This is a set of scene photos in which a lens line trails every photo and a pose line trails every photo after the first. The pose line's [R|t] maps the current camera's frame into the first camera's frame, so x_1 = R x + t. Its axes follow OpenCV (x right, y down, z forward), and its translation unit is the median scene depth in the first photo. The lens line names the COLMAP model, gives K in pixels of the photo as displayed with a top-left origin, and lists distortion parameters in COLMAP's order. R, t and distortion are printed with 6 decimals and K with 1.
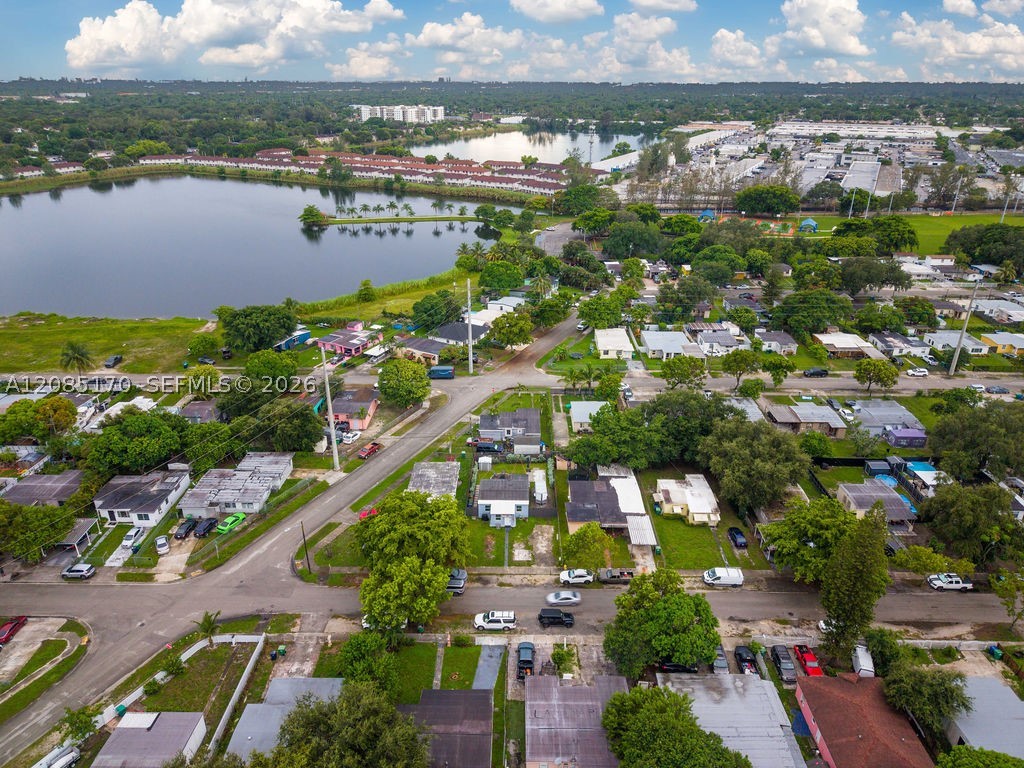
lens RADIAL K [[676.1, 0, 512.0], [0, 676.1, 384.0], [0, 0, 1]] dist [0.090311, -0.116051]
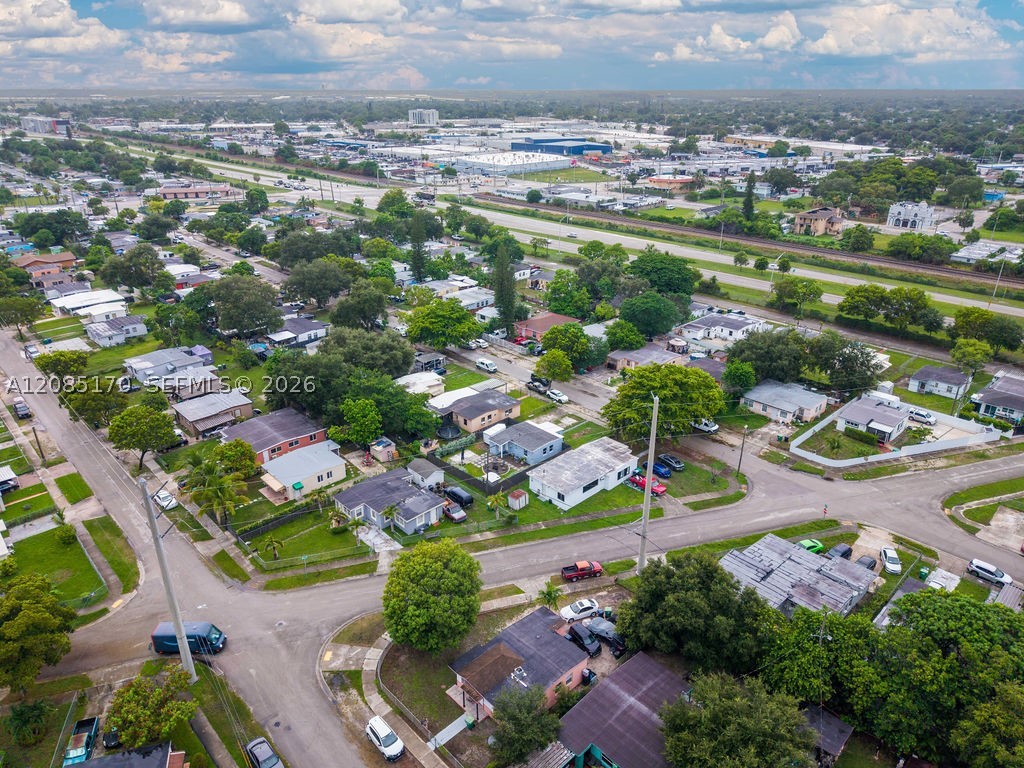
lens RADIAL K [[676.3, 0, 512.0], [0, 676.3, 384.0], [0, 0, 1]] dist [0.098089, -0.147496]
pose [[-0.699882, -0.286440, 0.654307, -0.566035], [0.288594, 0.724554, 0.625887, -0.477689], [-0.653360, 0.626876, -0.424438, 1.277148]]
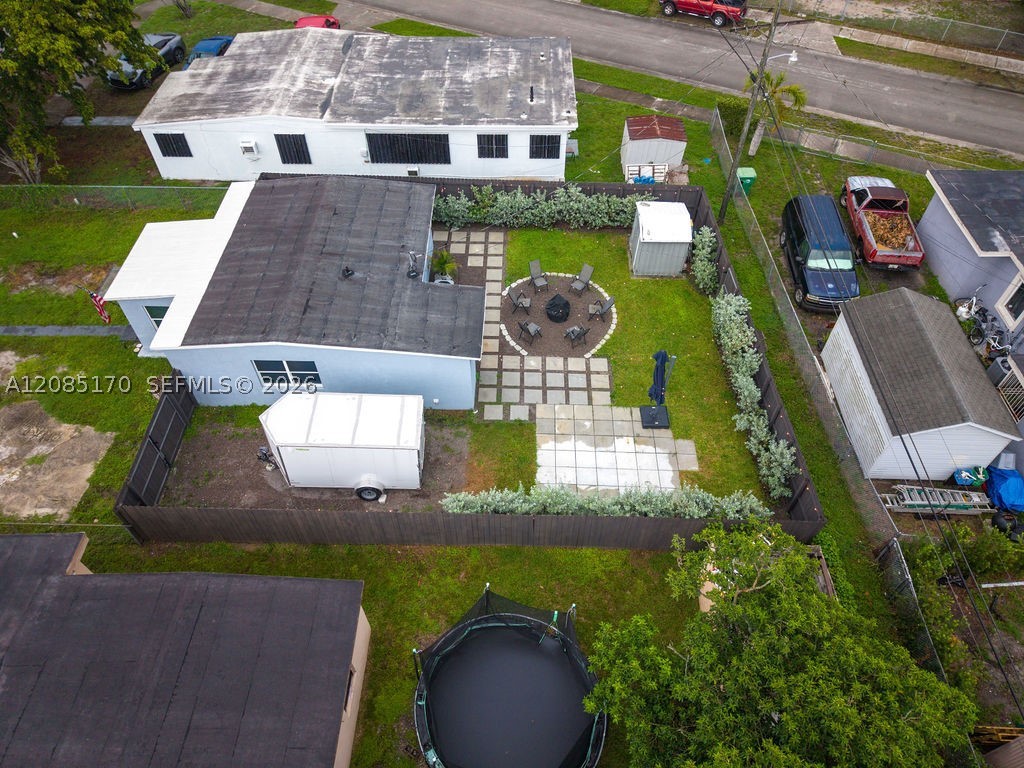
lens RADIAL K [[684.6, 0, 512.0], [0, 684.6, 384.0], [0, 0, 1]] dist [0.035927, -0.034381]
pose [[-0.003620, 0.760249, -0.649621, 0.132390], [-0.404344, 0.593038, 0.696284, 0.017569], [0.914600, 0.265191, 0.305256, 0.922269]]
